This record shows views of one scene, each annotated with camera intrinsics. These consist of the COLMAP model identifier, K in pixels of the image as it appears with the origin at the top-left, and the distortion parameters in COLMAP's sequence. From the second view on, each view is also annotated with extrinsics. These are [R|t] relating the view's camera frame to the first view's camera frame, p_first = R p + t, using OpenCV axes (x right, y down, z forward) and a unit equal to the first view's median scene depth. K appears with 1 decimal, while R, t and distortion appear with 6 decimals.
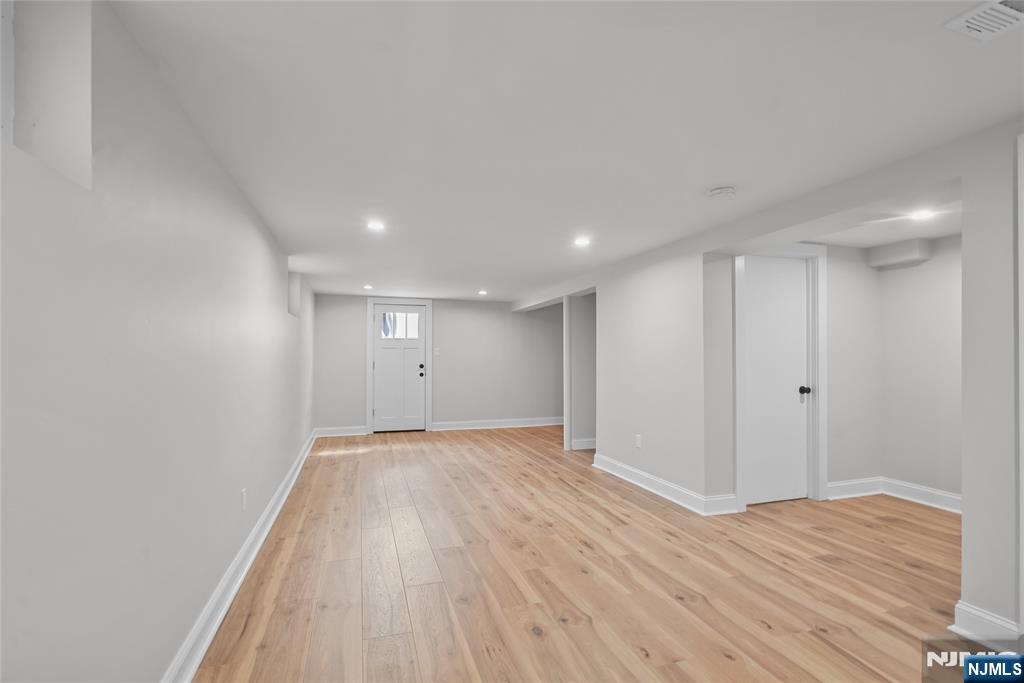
lens RADIAL K [[484.6, 0, 504.1], [0, 484.6, 344.9], [0, 0, 1]] dist [-0.001083, 0.001253]
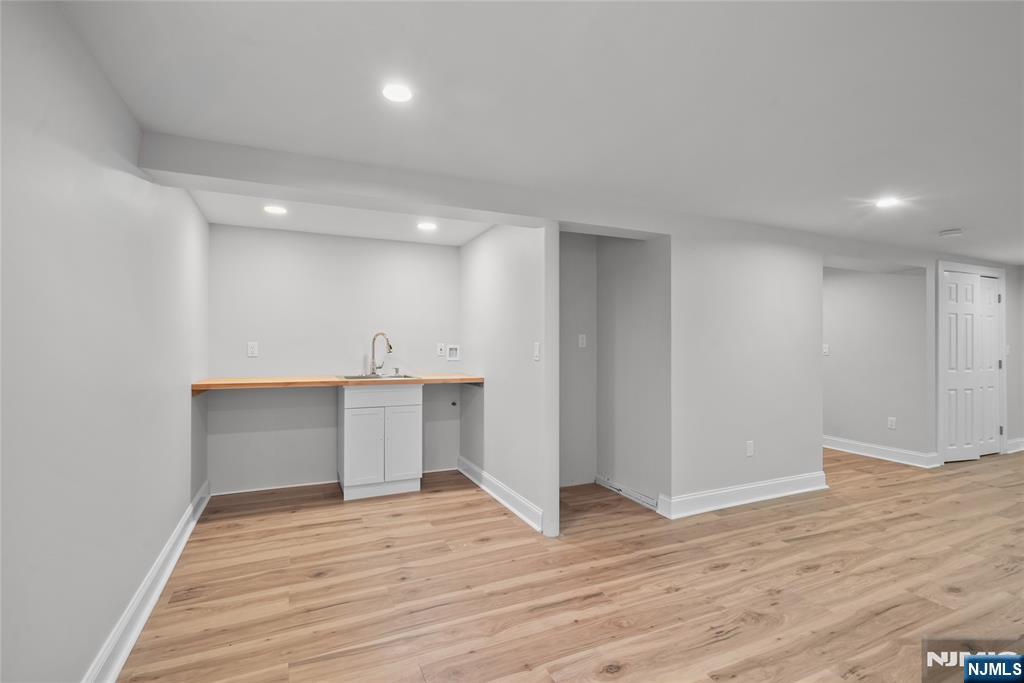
lens RADIAL K [[484.6, 0, 494.9], [0, 484.6, 342.9], [0, 0, 1]] dist [-0.001083, 0.001253]
pose [[-0.137981, 0.005605, 0.990419, -0.513776], [-0.025990, 0.999619, -0.009278, 0.044803], [-0.990094, -0.027021, -0.137783, 1.683384]]
